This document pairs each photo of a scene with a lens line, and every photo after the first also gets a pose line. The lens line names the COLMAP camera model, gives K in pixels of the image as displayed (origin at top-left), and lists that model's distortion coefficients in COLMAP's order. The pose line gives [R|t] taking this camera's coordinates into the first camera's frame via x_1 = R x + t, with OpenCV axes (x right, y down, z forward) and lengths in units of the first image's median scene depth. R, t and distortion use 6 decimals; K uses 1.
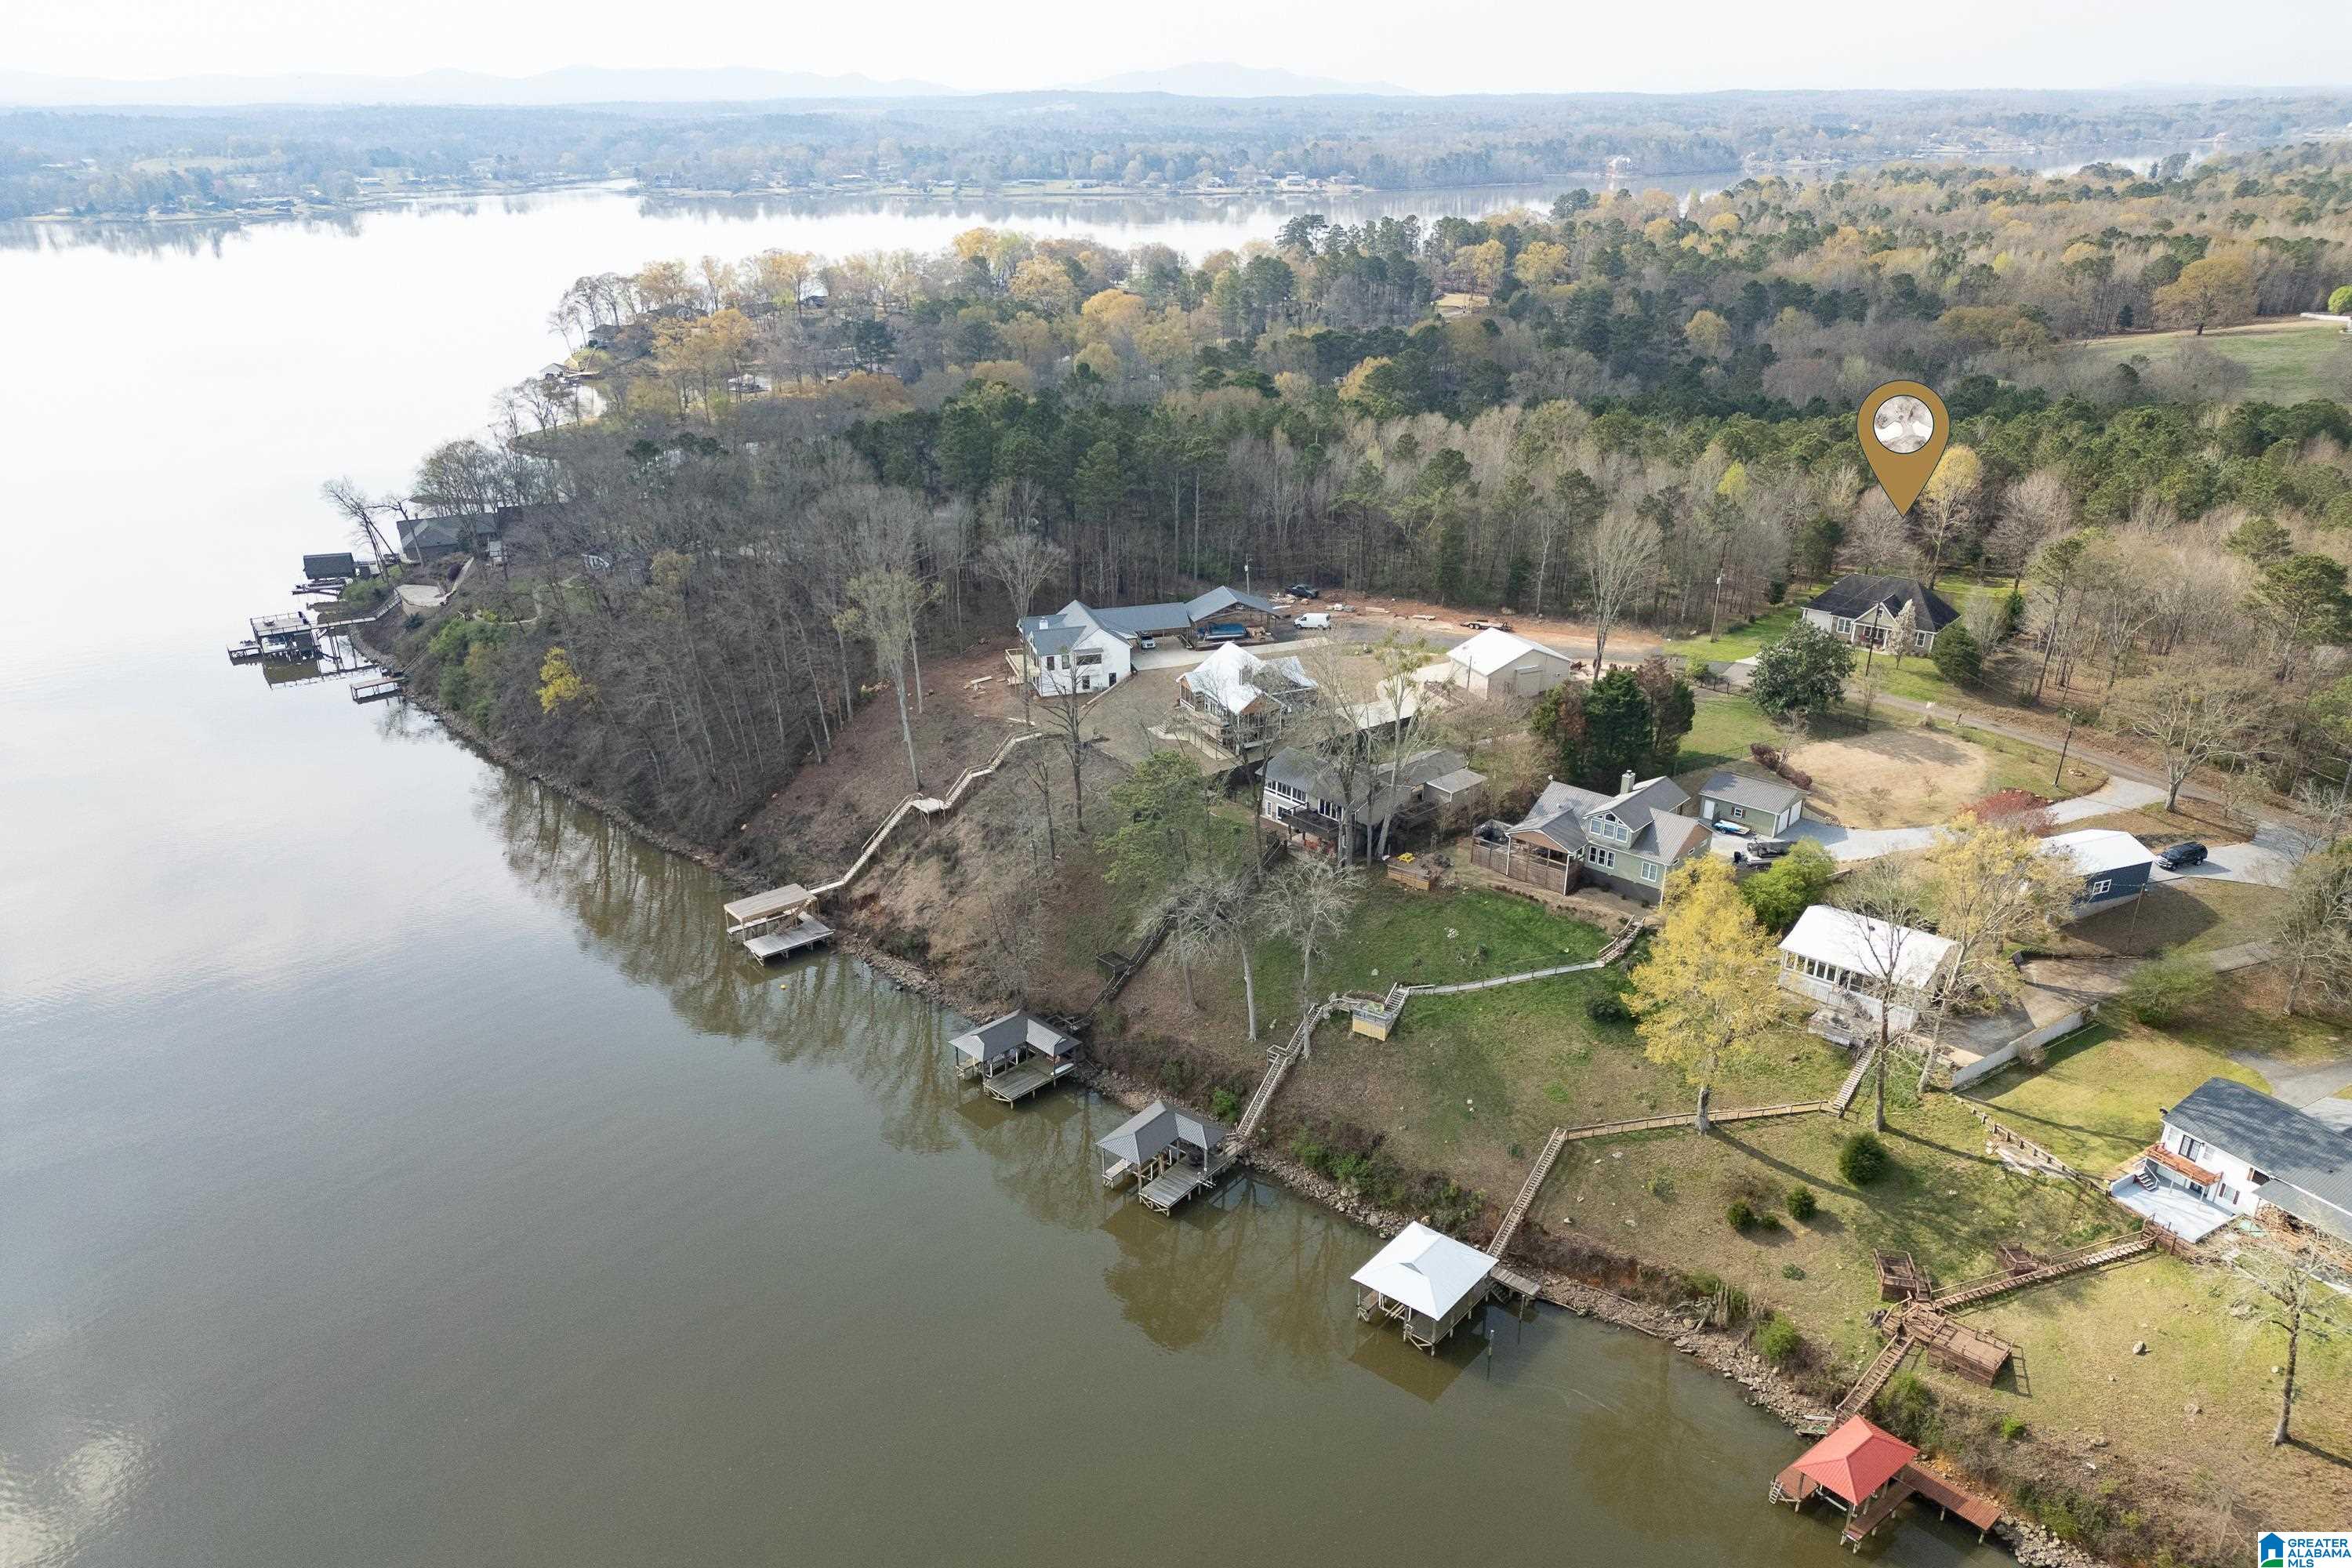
lens RADIAL K [[1633.5, 0, 1175.4], [0, 1633.5, 863.4], [0, 0, 1]] dist [0.071147, -0.073198]
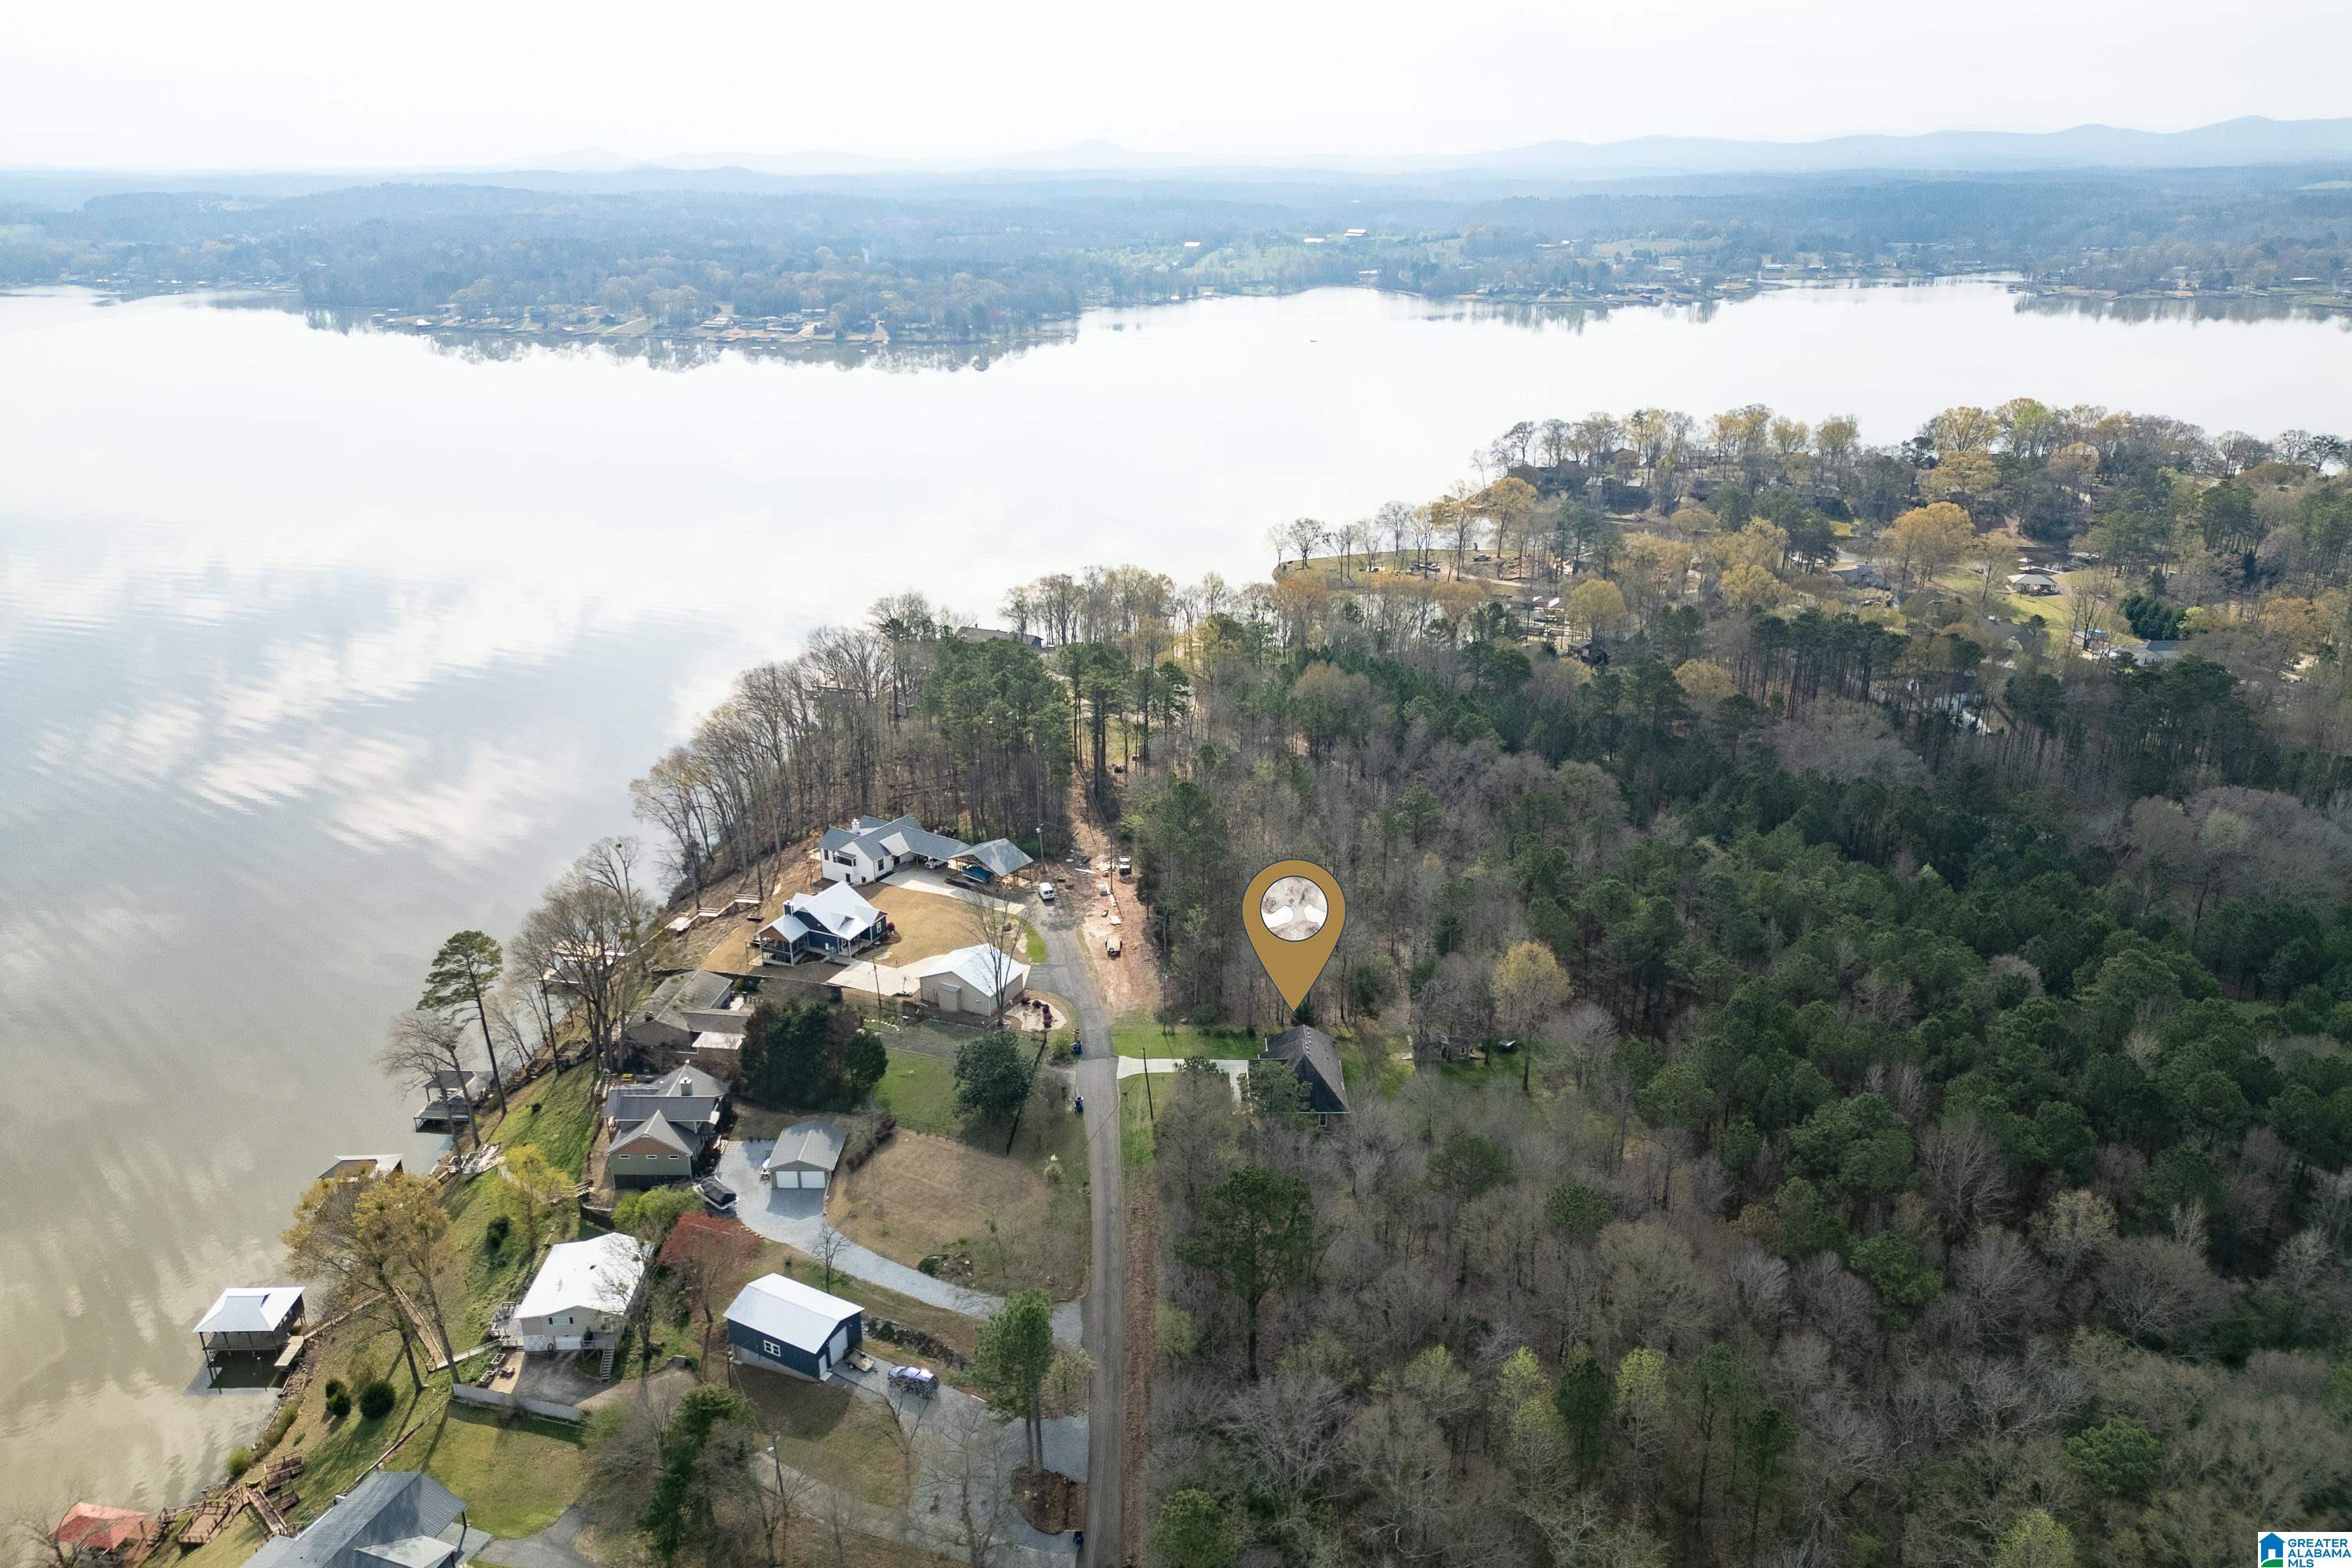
lens RADIAL K [[1639.8, 0, 1168.5], [0, 1639.8, 756.6], [0, 0, 1]] dist [0.068742, -0.072141]
pose [[0.645789, 0.260616, -0.717660, 0.971131], [-0.318423, 0.946228, 0.057086, -0.340538], [0.693948, 0.191654, 0.694050, 0.252065]]
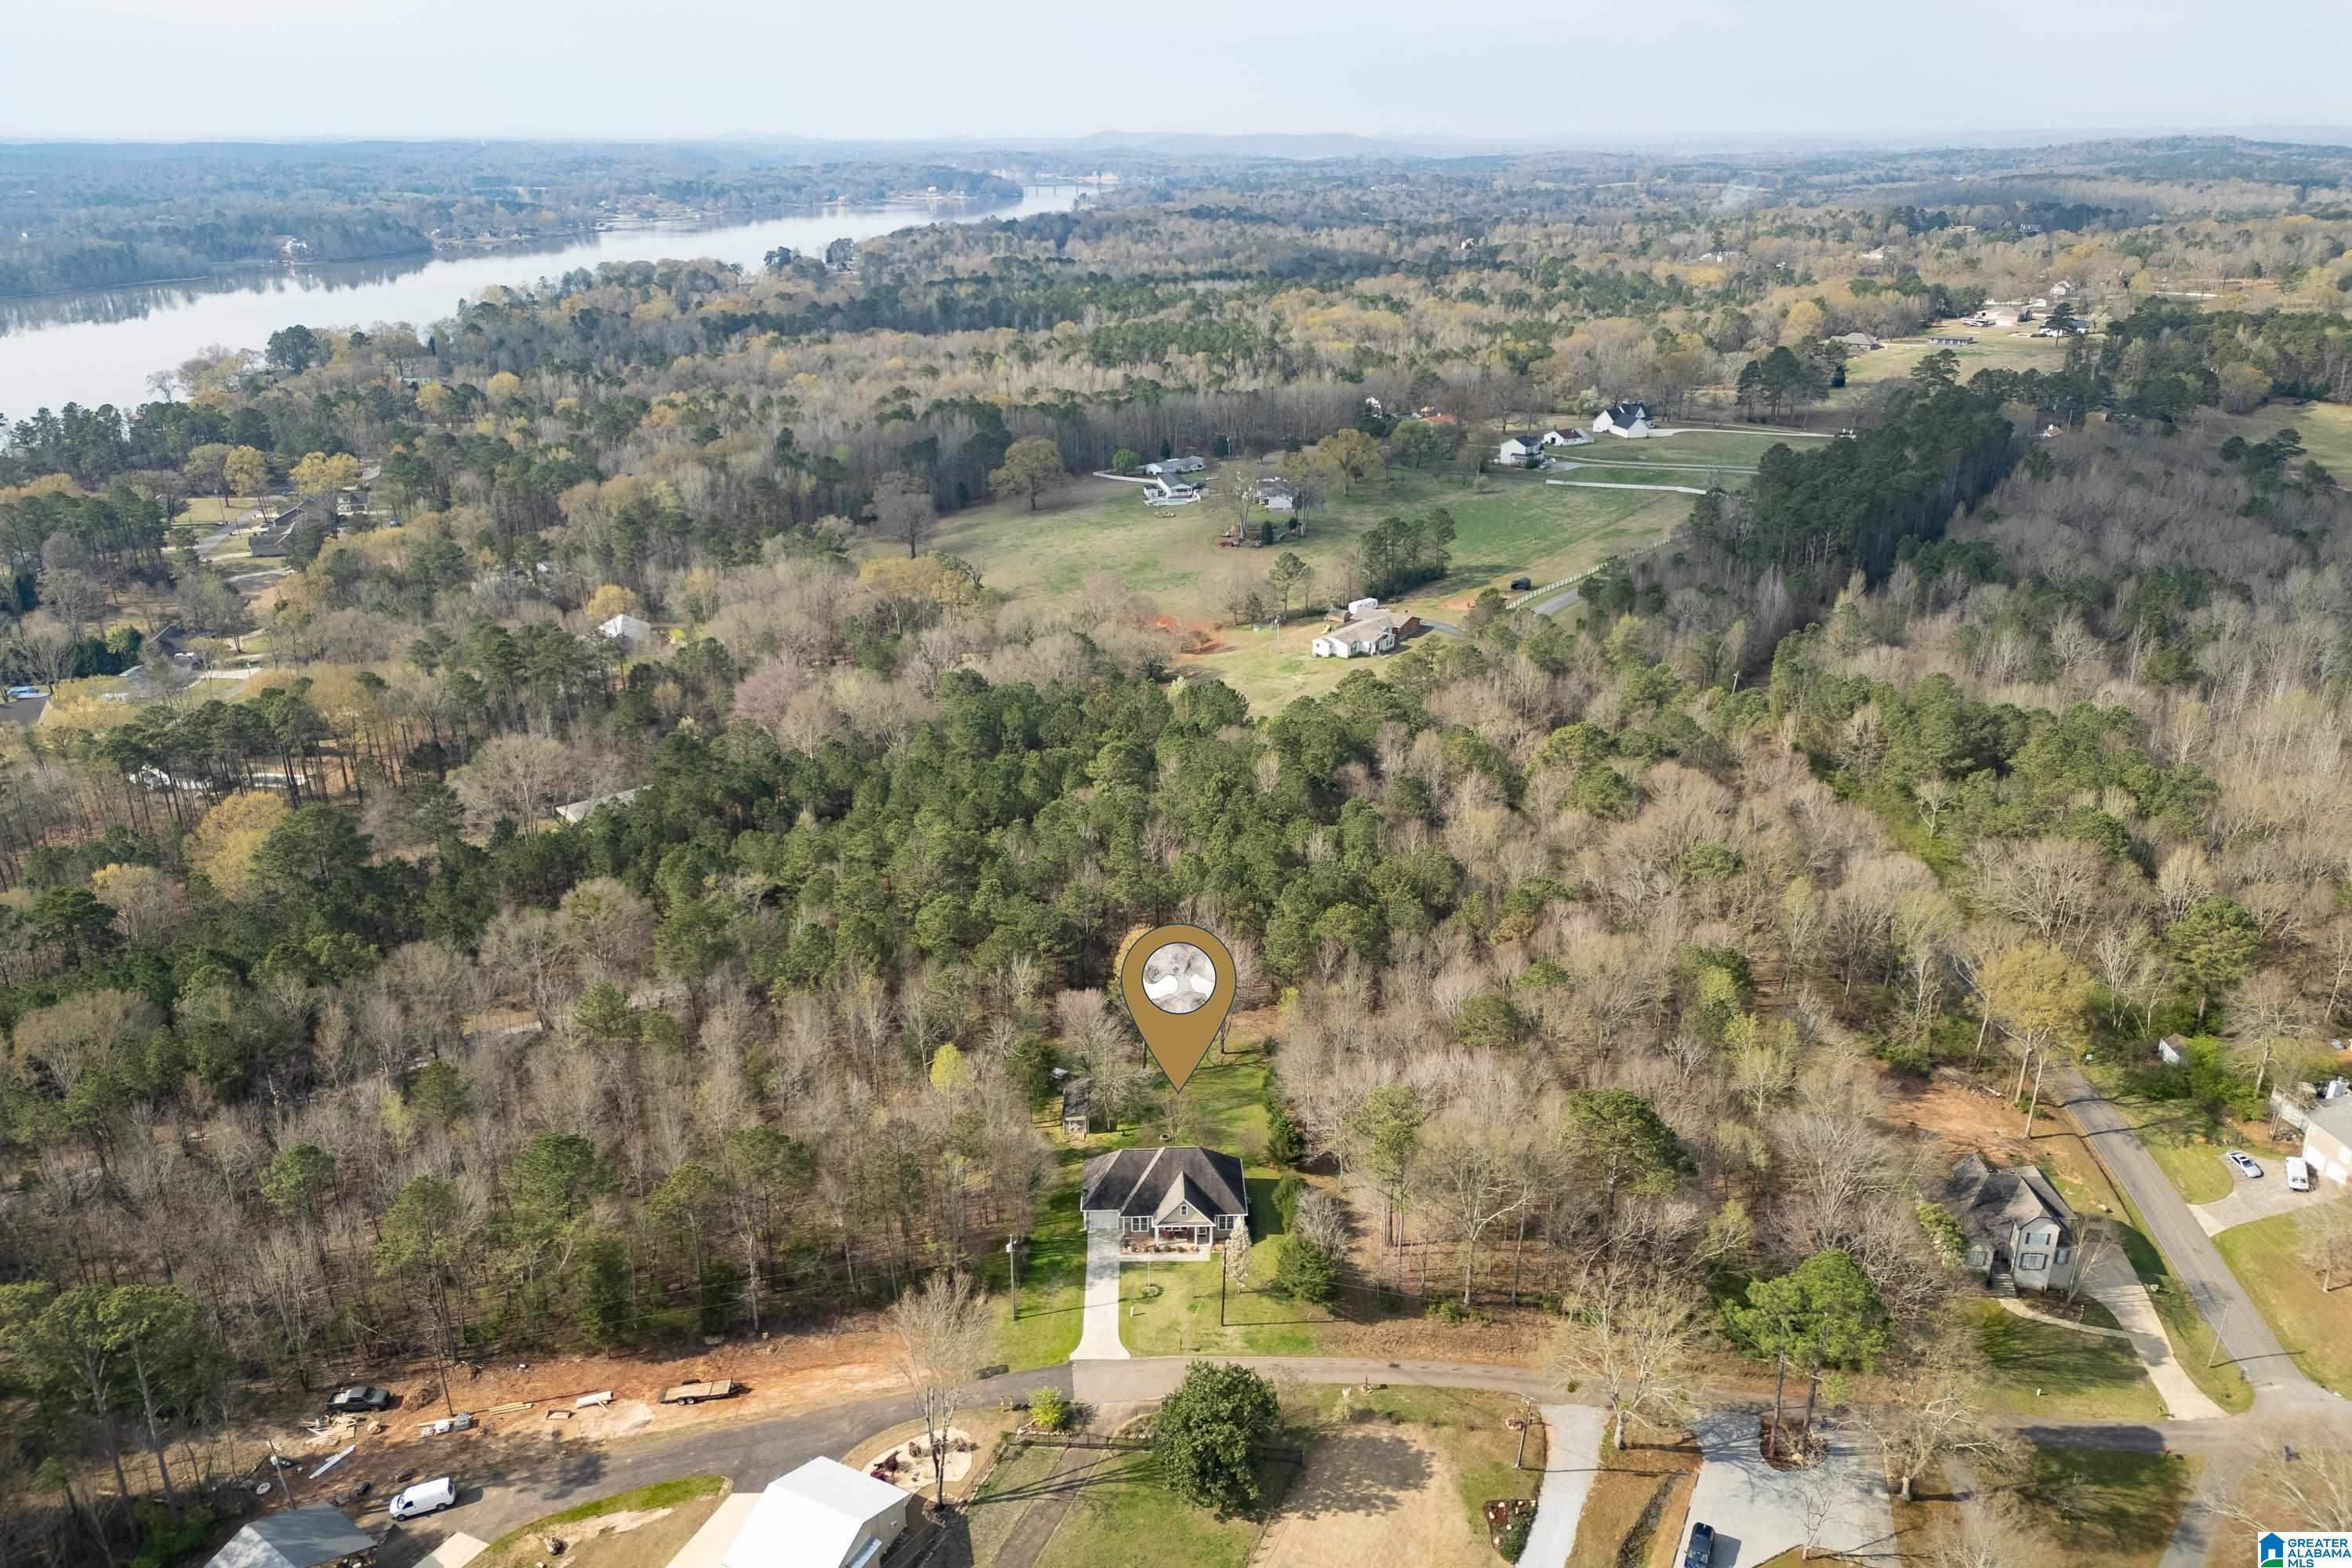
lens RADIAL K [[1639.8, 0, 1168.5], [0, 1639.8, 756.6], [0, 0, 1]] dist [0.068742, -0.072141]
pose [[0.750684, -0.229649, 0.619464, -0.030463], [0.276986, 0.960656, 0.020477, -0.361293], [-0.599794, 0.156212, 0.784758, 0.311307]]
